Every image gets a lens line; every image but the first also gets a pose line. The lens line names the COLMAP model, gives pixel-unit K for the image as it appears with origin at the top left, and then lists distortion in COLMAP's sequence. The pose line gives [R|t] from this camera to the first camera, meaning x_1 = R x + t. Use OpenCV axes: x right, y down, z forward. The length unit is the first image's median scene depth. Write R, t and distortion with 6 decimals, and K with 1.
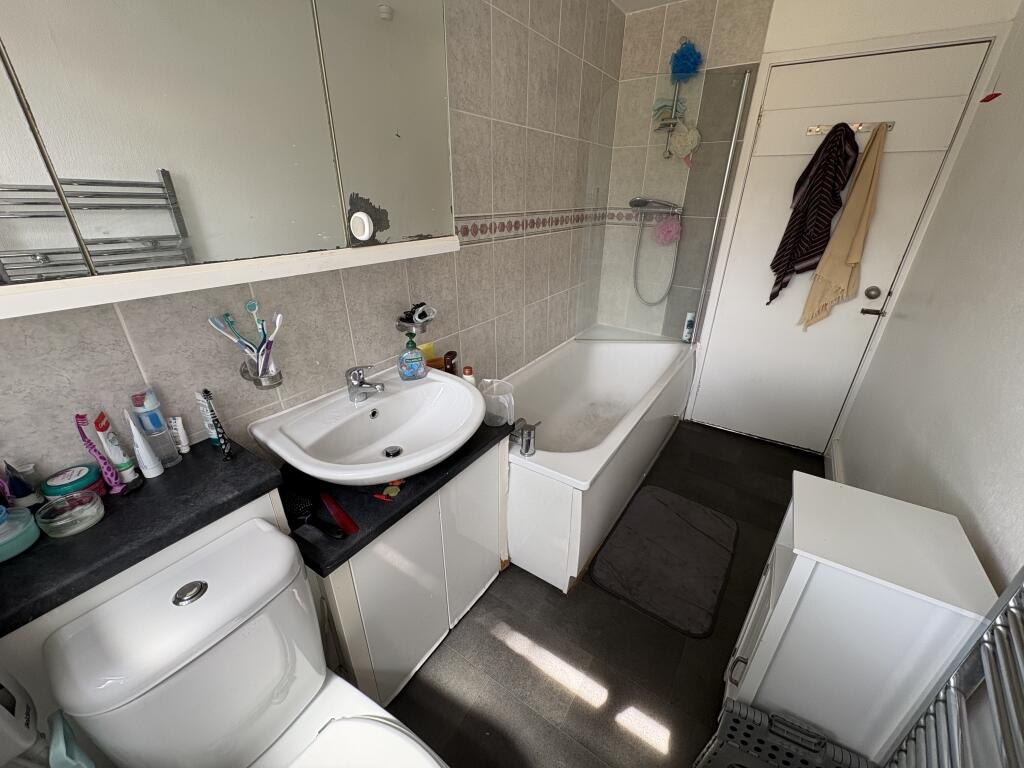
lens RADIAL K [[408.7, 0, 507.5], [0, 408.7, 391.1], [0, 0, 1]] dist [0.003581, 0.000165]
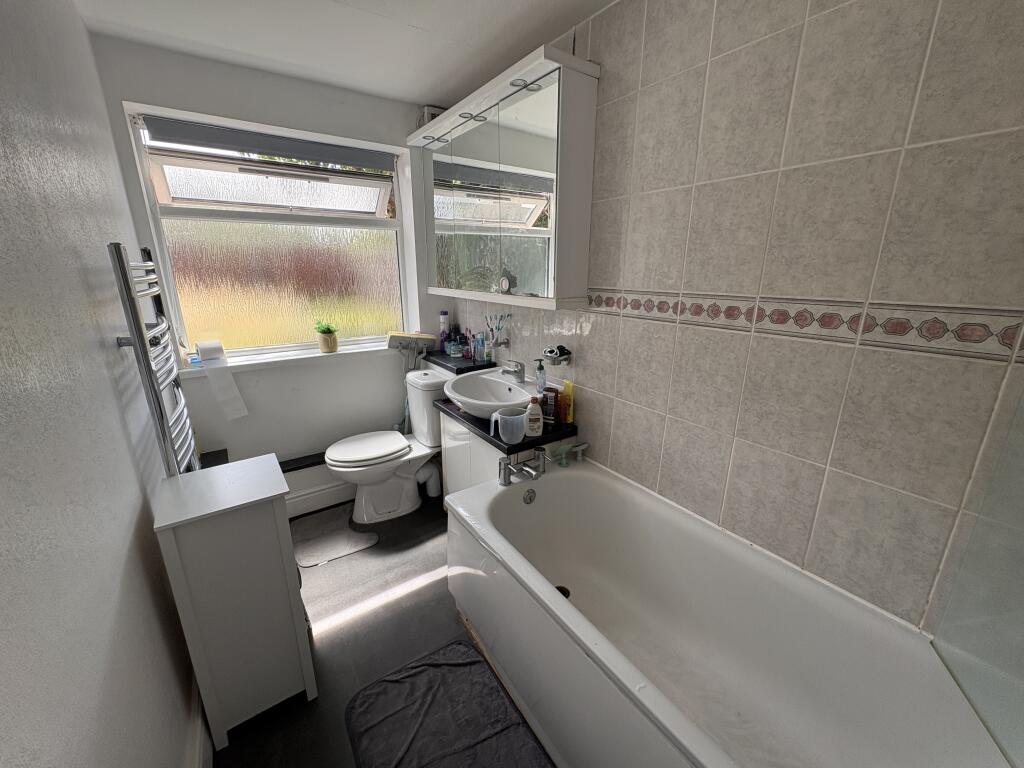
lens RADIAL K [[408.7, 0, 508.6], [0, 408.7, 379.1], [0, 0, 1]] dist [0.003581, 0.000165]
pose [[-0.374426, 0.248851, -0.893240, 0.844290], [-0.397870, 0.827012, 0.397178, -0.466130], [0.837559, 0.504108, -0.210644, 0.950200]]
